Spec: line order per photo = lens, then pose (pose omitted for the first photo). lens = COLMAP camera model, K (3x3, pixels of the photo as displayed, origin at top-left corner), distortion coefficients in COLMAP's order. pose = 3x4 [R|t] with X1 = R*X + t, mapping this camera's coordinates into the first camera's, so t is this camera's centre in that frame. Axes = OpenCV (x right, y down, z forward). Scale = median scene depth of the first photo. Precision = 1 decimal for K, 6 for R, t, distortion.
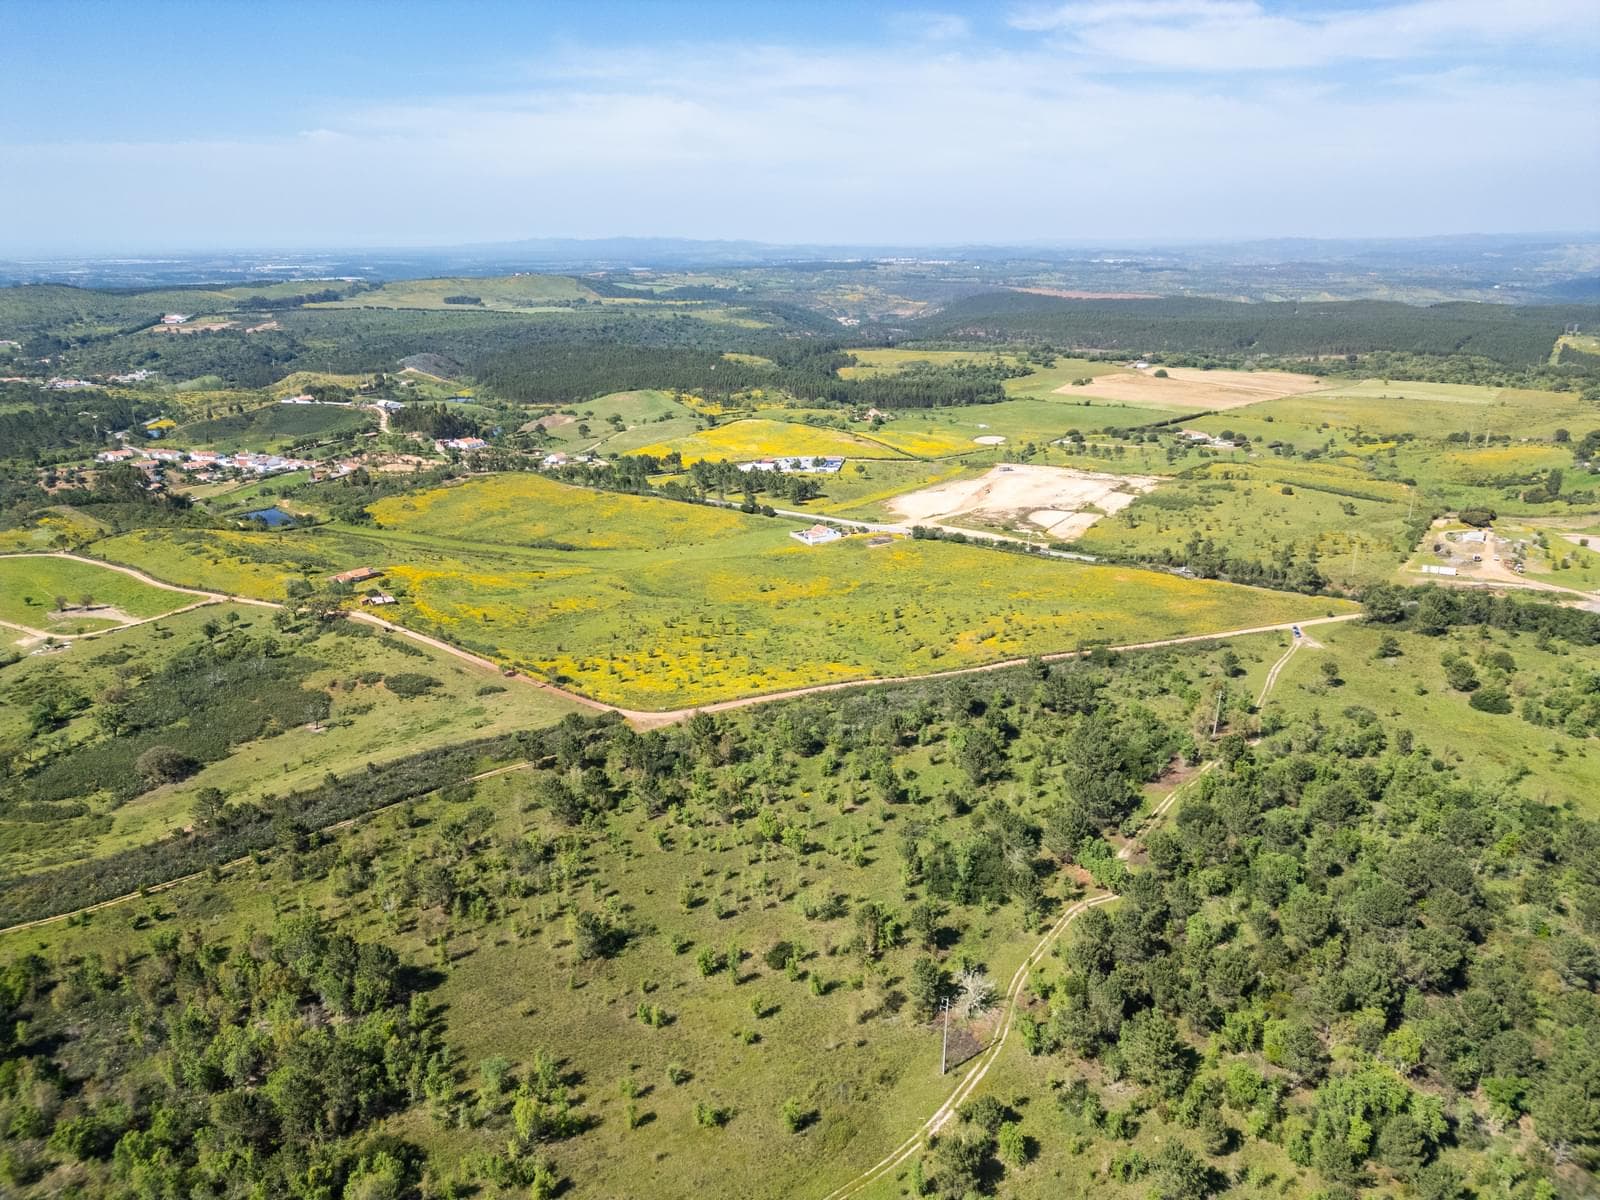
lens RADIAL K [[1117.7, 0, 800.0], [0, 1117.7, 600.0], [0, 0, 1]] dist [0.072845, -0.071621]
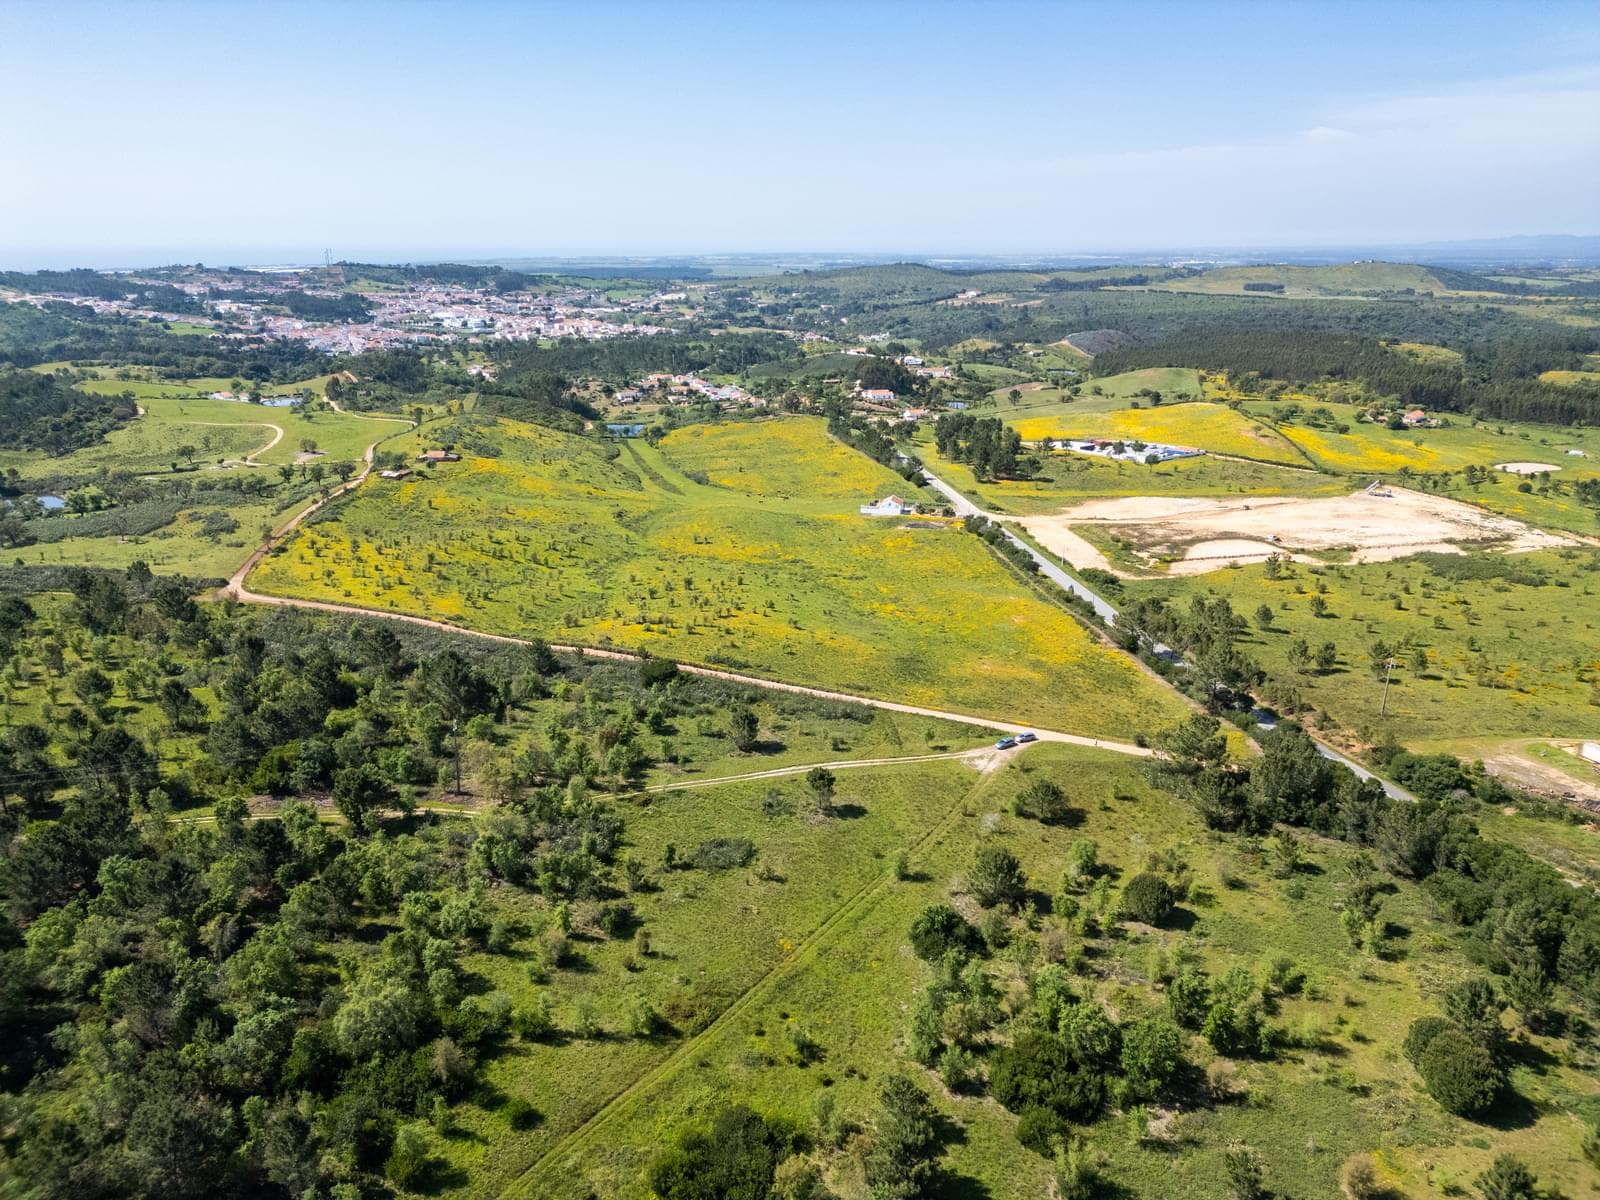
lens RADIAL K [[1108.5, 0, 801.5], [0, 1108.5, 621.1], [0, 0, 1]] dist [0.066680, -0.064250]
pose [[0.714213, 0.232039, -0.660347, 0.350244], [-0.219450, 0.970114, 0.103537, -0.032112], [0.664636, 0.070966, 0.743789, 0.245453]]
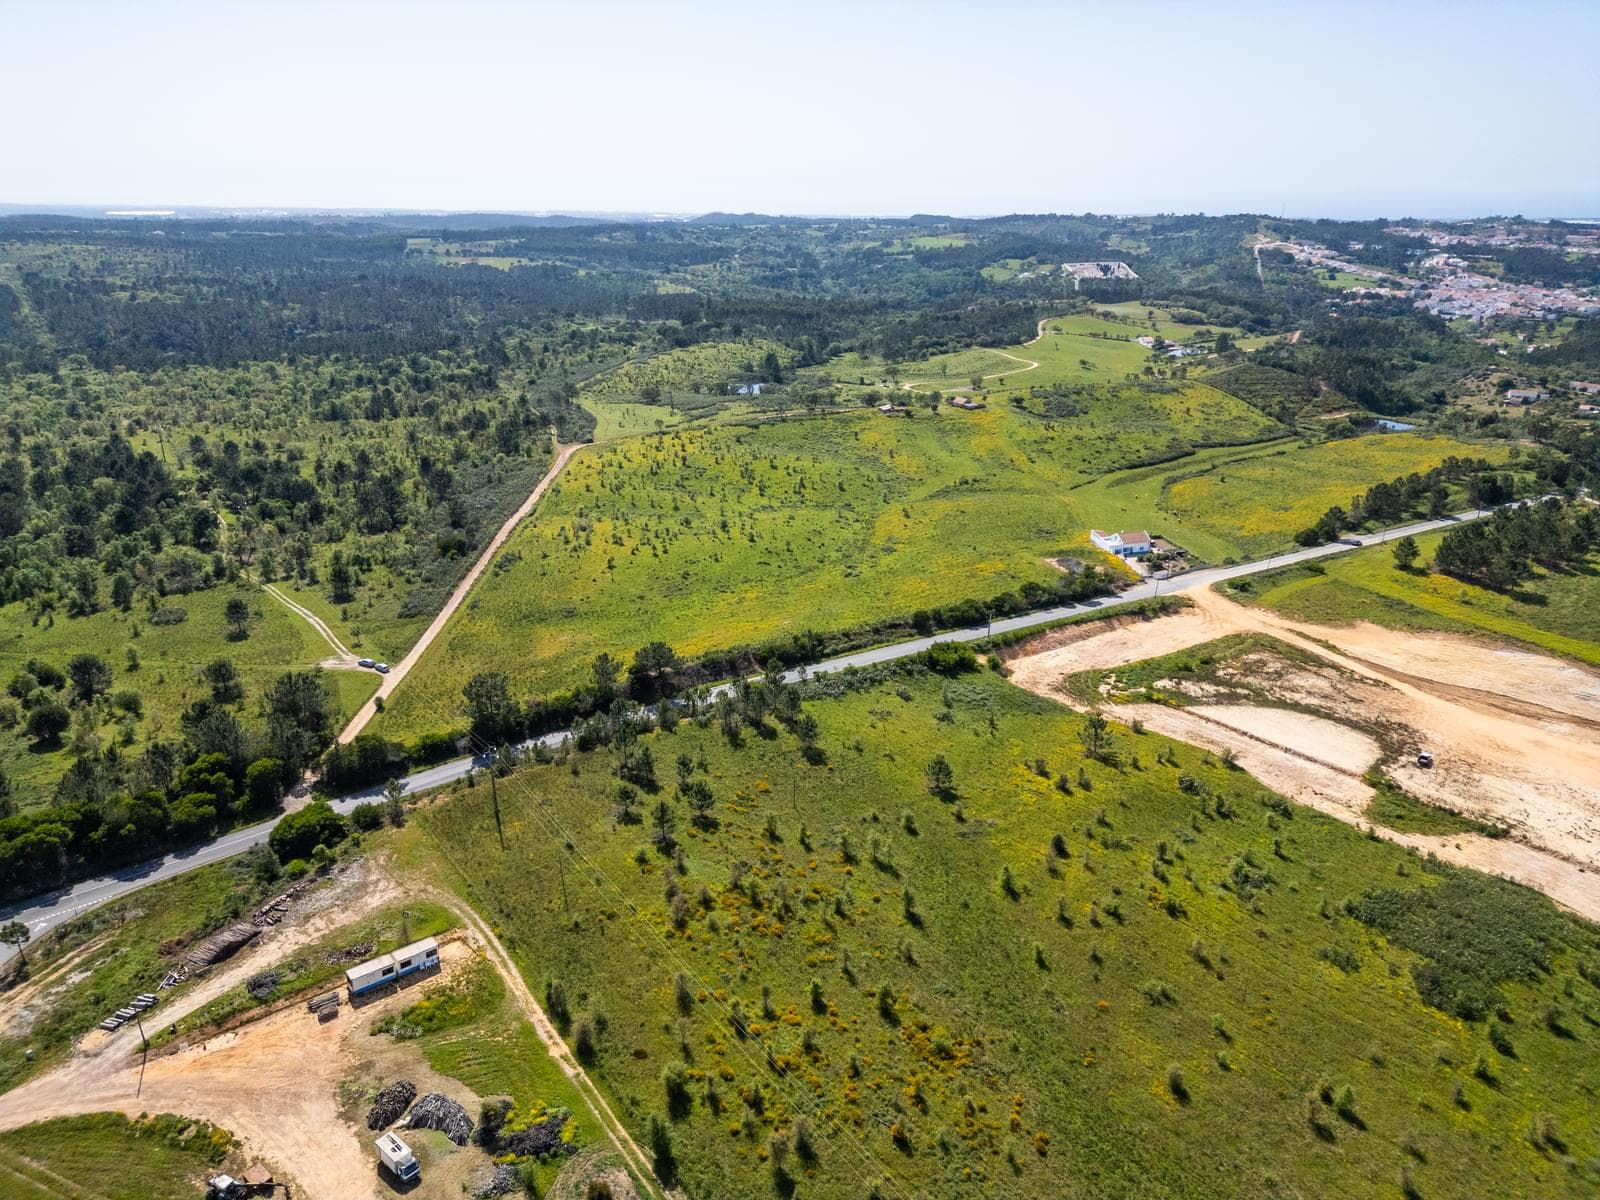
lens RADIAL K [[1108.5, 0, 801.5], [0, 1108.5, 621.1], [0, 0, 1]] dist [0.066680, -0.064250]
pose [[-0.318405, 0.348899, -0.881413, 0.443794], [-0.290749, 0.849047, 0.441118, -0.166734], [0.902266, 0.396724, -0.168899, 0.639297]]
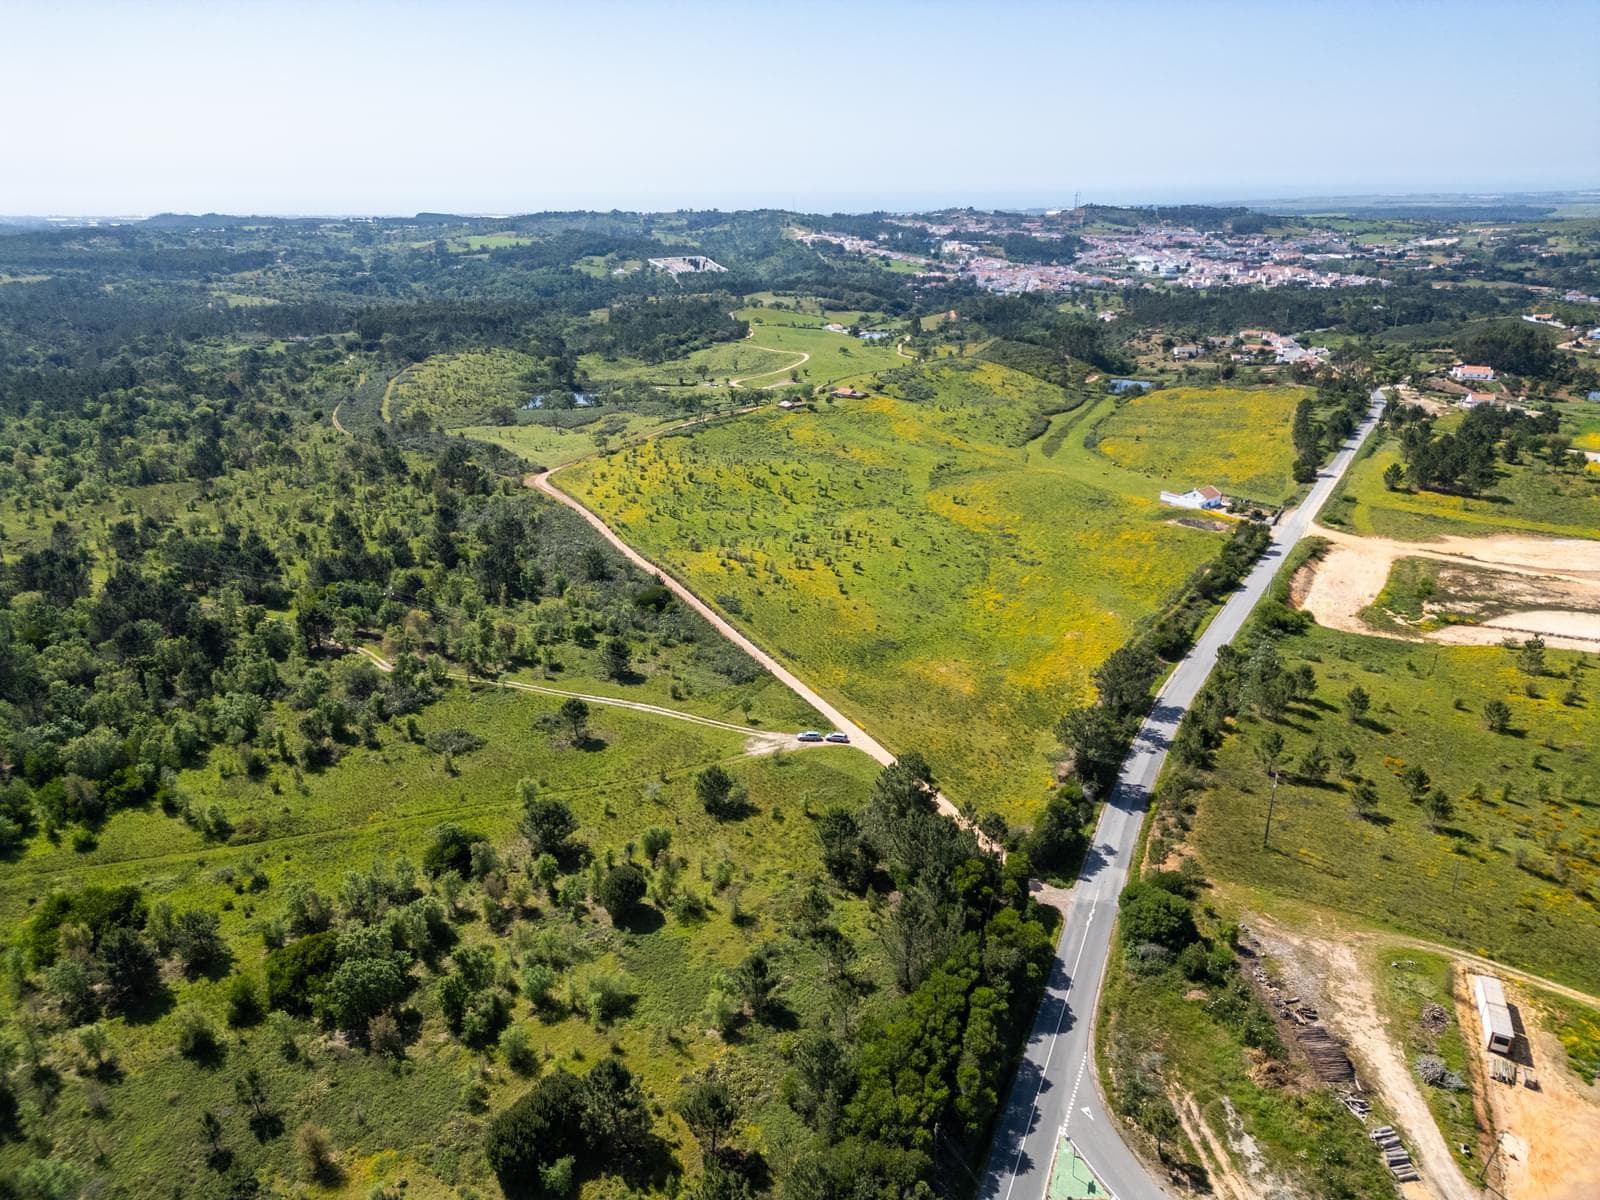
lens RADIAL K [[1108.5, 0, 801.5], [0, 1108.5, 621.1], [0, 0, 1]] dist [0.066680, -0.064250]
pose [[0.132221, 0.366582, -0.920943, 0.441885], [-0.298039, 0.900809, 0.315778, -0.091387], [0.945352, 0.232724, 0.228362, 0.416526]]
